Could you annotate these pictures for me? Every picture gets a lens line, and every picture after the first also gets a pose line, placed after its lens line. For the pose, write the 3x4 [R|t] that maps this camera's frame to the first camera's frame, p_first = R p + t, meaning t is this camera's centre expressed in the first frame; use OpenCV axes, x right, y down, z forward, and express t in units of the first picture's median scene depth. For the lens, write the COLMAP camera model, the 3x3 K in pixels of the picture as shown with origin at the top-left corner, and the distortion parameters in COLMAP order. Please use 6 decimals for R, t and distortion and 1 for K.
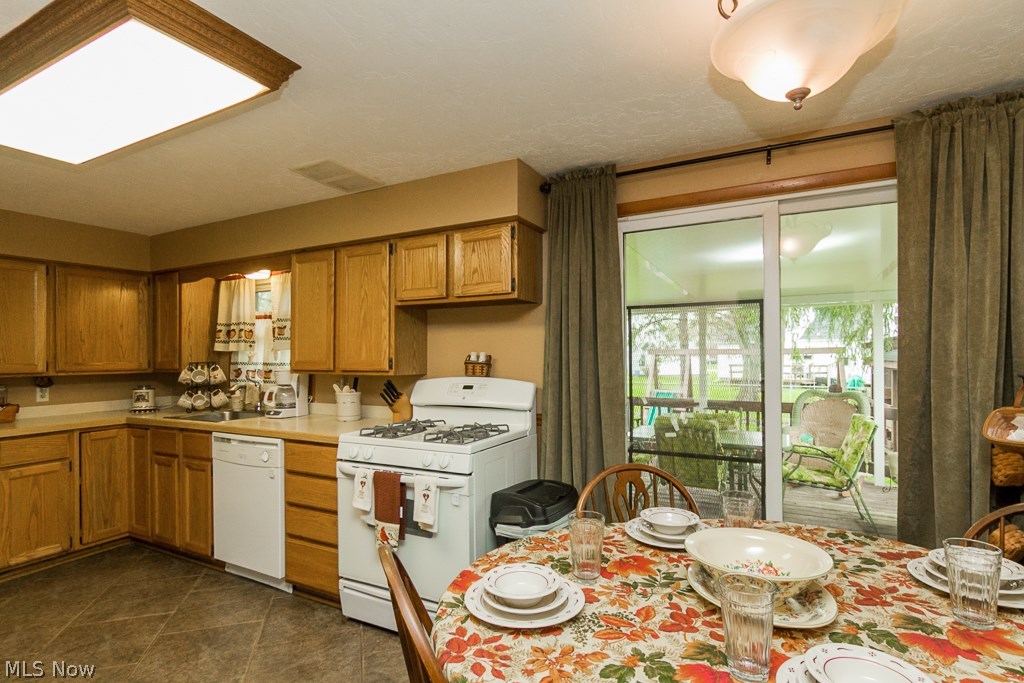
lens RADIAL K [[526.2, 0, 503.1], [0, 526.2, 345.6], [0, 0, 1]] dist [-0.002696, 0.002683]
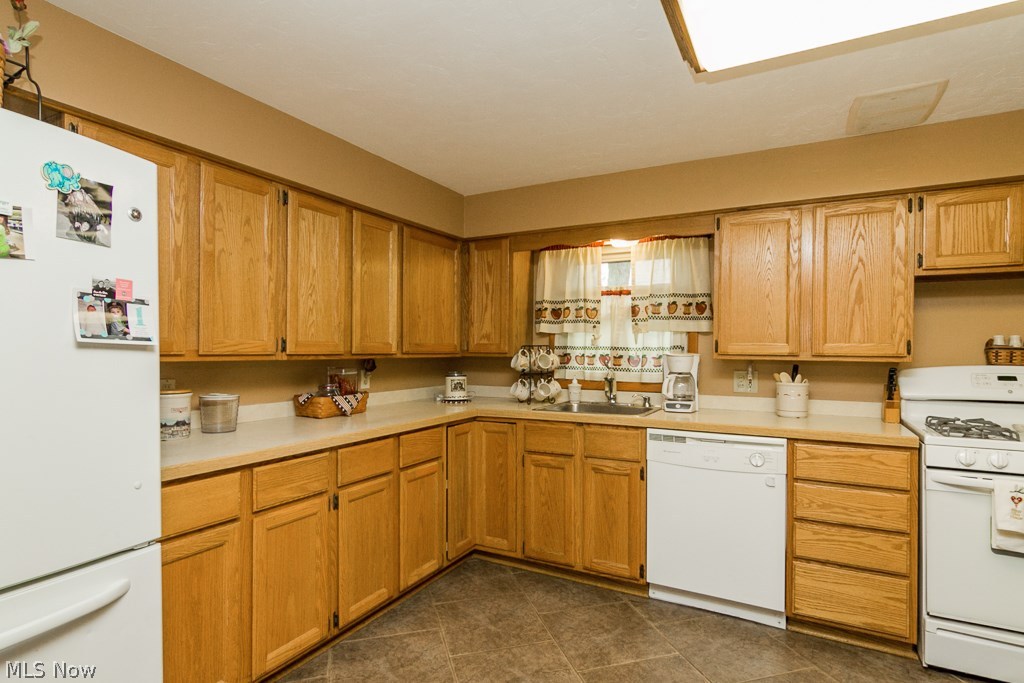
lens RADIAL K [[526.2, 0, 514.0], [0, 526.2, 349.4], [0, 0, 1]] dist [-0.002696, 0.002683]
pose [[0.999812, 0.014086, 0.013301, -0.775197], [-0.014337, 0.999717, 0.018982, 0.028570], [-0.013030, -0.019169, 0.999731, 0.184743]]
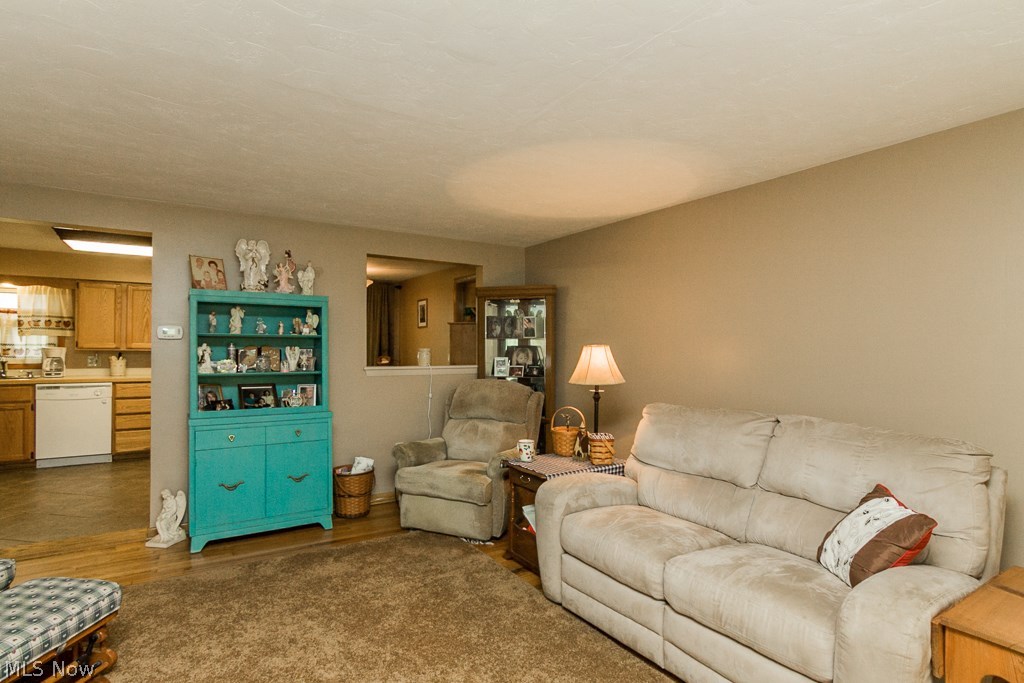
lens RADIAL K [[526.2, 0, 508.8], [0, 526.2, 345.6], [0, 0, 1]] dist [-0.002696, 0.002683]
pose [[0.469137, 0.013041, 0.883029, -1.333767], [-0.032247, 0.999477, 0.002372, -0.012510], [-0.882537, -0.029588, 0.469312, -1.120346]]
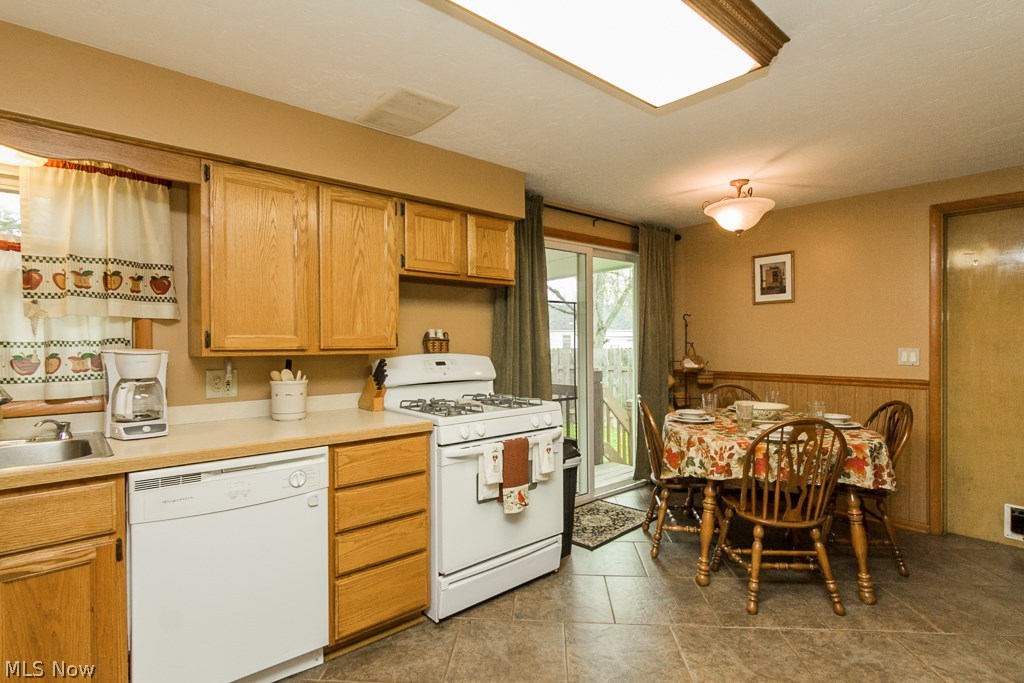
lens RADIAL K [[526.2, 0, 513.6], [0, 526.2, 344.3], [0, 0, 1]] dist [-0.002696, 0.002683]
pose [[0.331879, -0.002760, 0.943318, -0.910849], [-0.018263, 0.999789, 0.009351, 0.028070], [-0.943145, -0.020332, 0.331759, 0.487722]]
